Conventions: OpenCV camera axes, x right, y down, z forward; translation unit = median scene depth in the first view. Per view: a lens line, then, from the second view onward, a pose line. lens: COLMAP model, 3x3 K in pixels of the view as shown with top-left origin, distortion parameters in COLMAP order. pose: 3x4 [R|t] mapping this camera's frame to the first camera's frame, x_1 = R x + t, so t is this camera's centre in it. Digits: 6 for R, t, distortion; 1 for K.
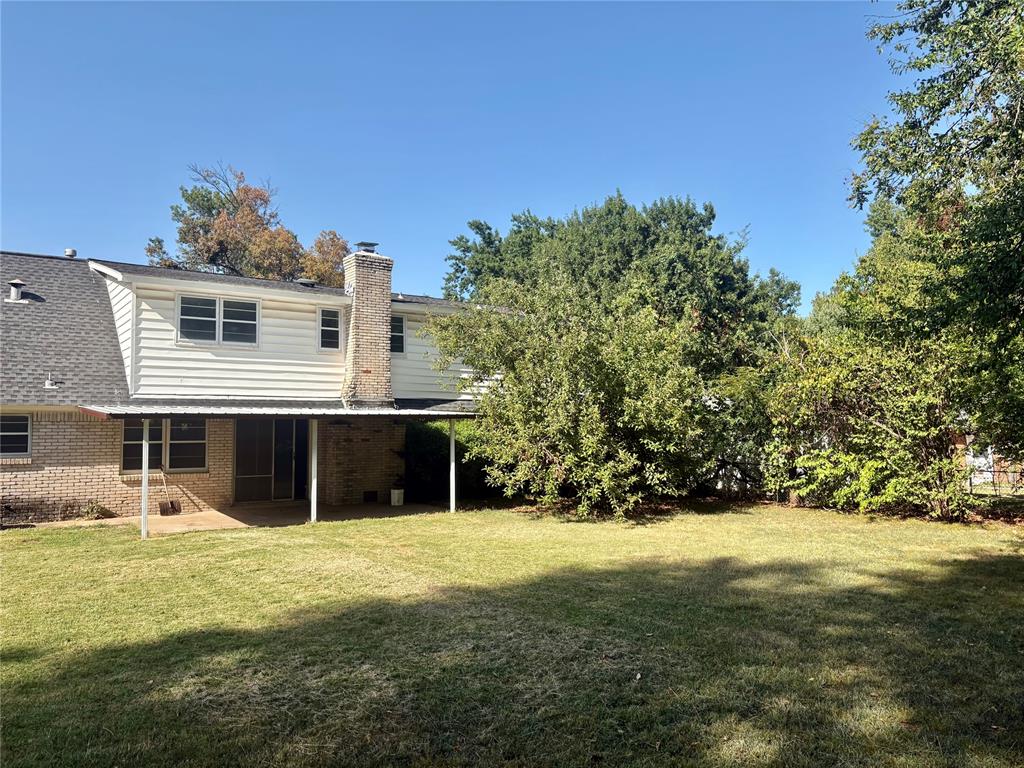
lens RADIAL K [[778.1, 0, 519.6], [0, 778.1, 381.1], [0, 0, 1]] dist [0.053466, -0.032099]
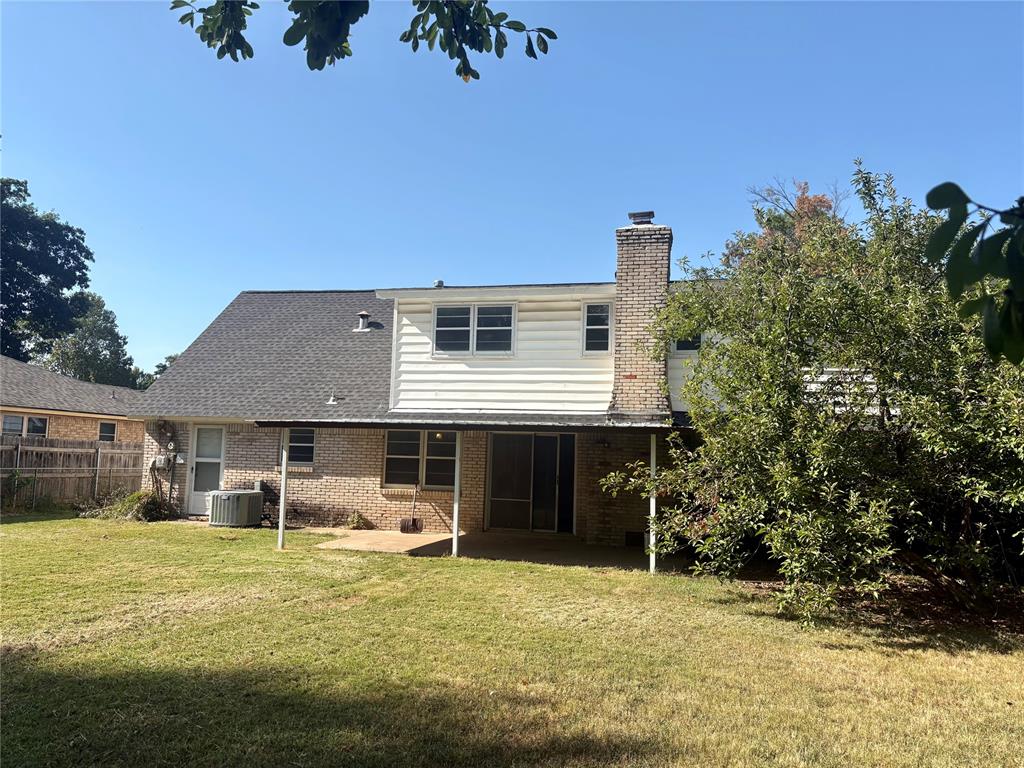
lens RADIAL K [[778.1, 0, 510.0], [0, 778.1, 390.7], [0, 0, 1]] dist [0.053466, -0.032099]
pose [[0.642015, -0.041985, -0.765542, 0.349330], [0.015195, 0.999000, -0.042046, 0.035227], [0.766542, 0.015362, 0.642011, 0.442589]]
